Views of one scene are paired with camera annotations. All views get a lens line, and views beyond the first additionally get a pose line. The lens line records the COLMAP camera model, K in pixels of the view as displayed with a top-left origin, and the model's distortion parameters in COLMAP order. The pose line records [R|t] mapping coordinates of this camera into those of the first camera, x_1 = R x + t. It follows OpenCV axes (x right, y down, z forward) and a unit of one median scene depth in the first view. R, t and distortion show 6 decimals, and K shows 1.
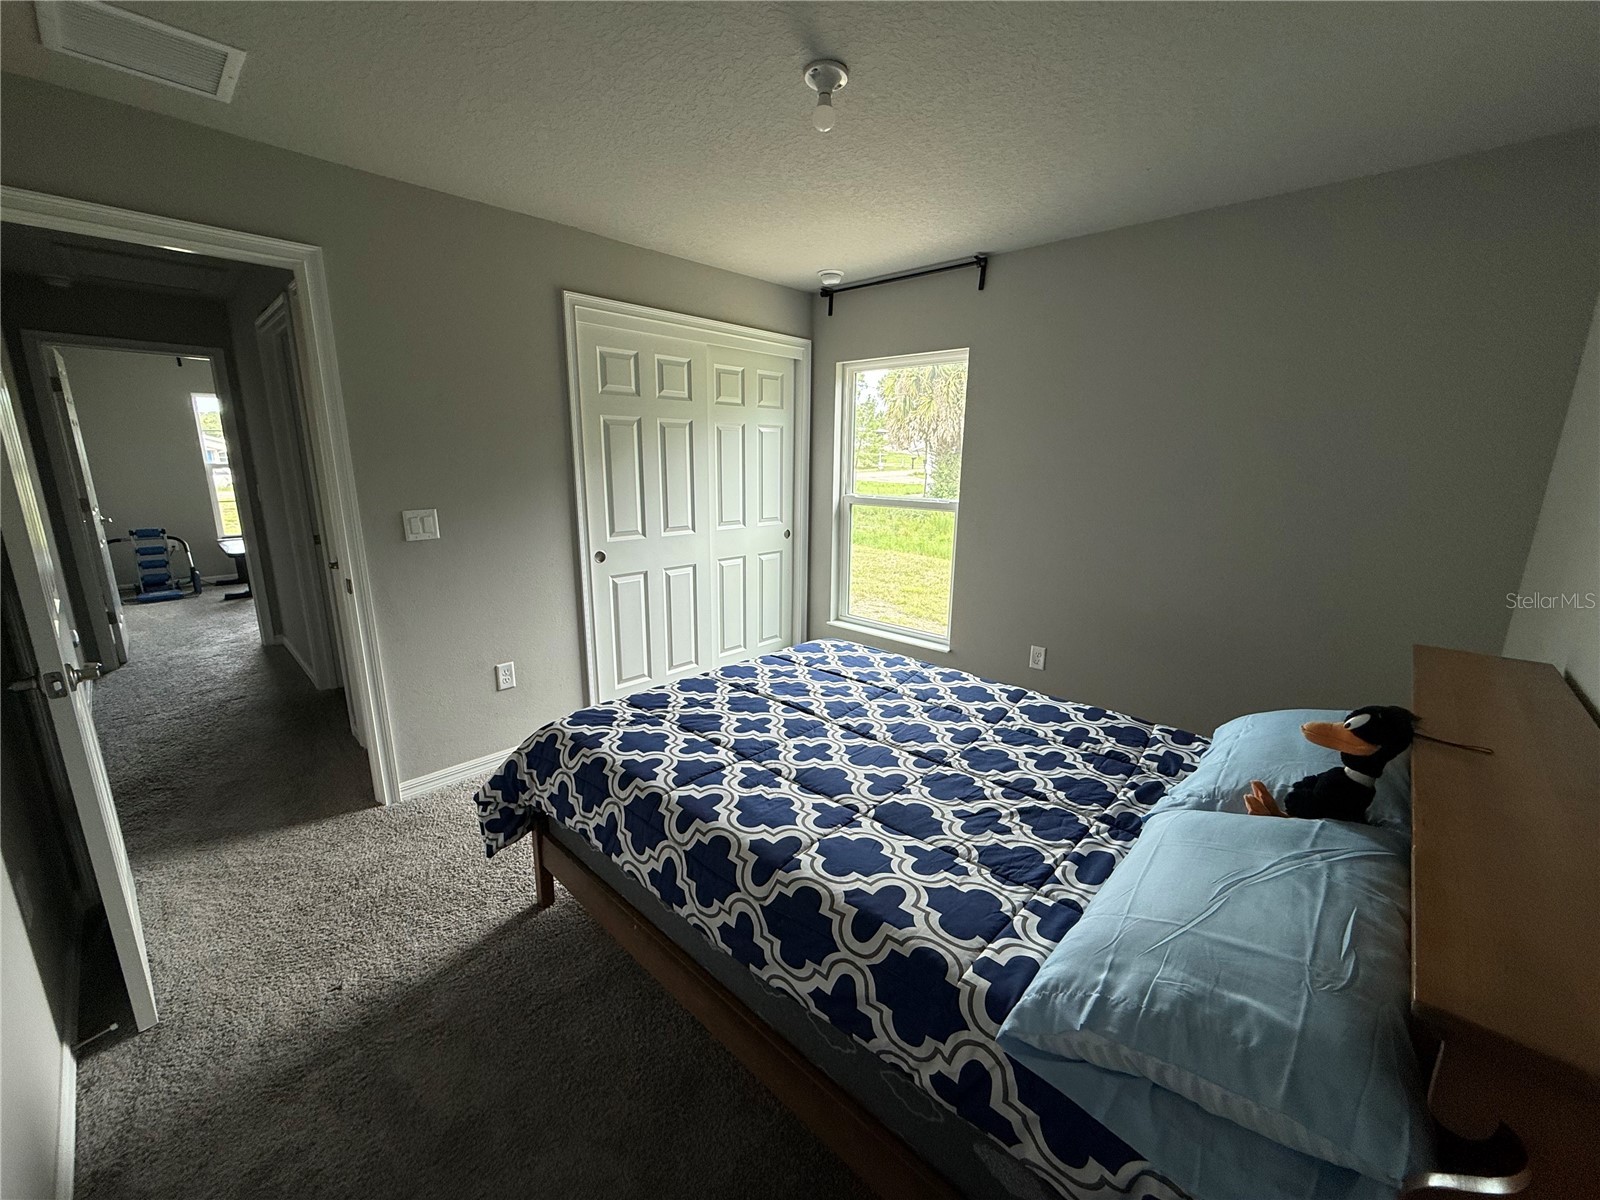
lens RADIAL K [[635.3, 0, 795.2], [0, 635.3, 603.5], [0, 0, 1]] dist [-0.016529, -0.000658]
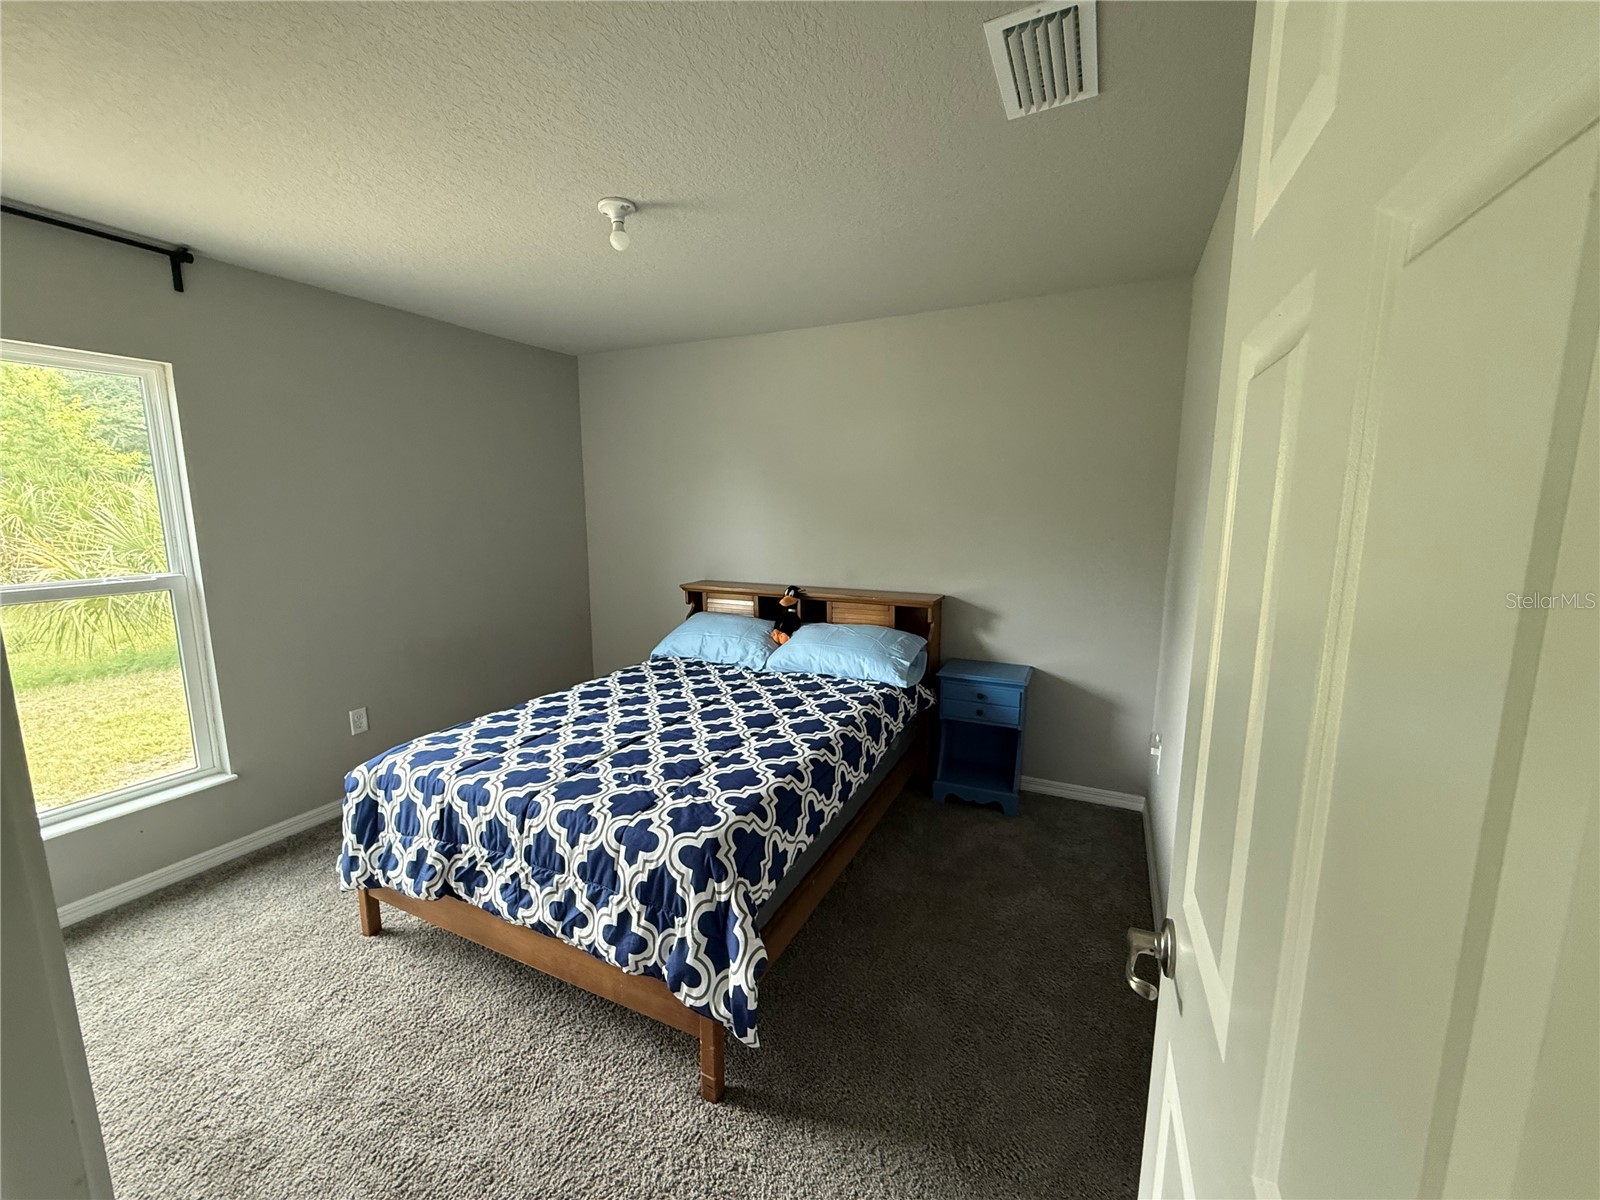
lens RADIAL K [[635.3, 0, 805.7], [0, 635.3, 598.6], [0, 0, 1]] dist [-0.016529, -0.000658]
pose [[-0.317738, -0.152996, 0.935754, -0.976148], [0.212310, 0.950358, 0.227474, -0.229796], [-0.924103, 0.270947, -0.269482, 0.874652]]
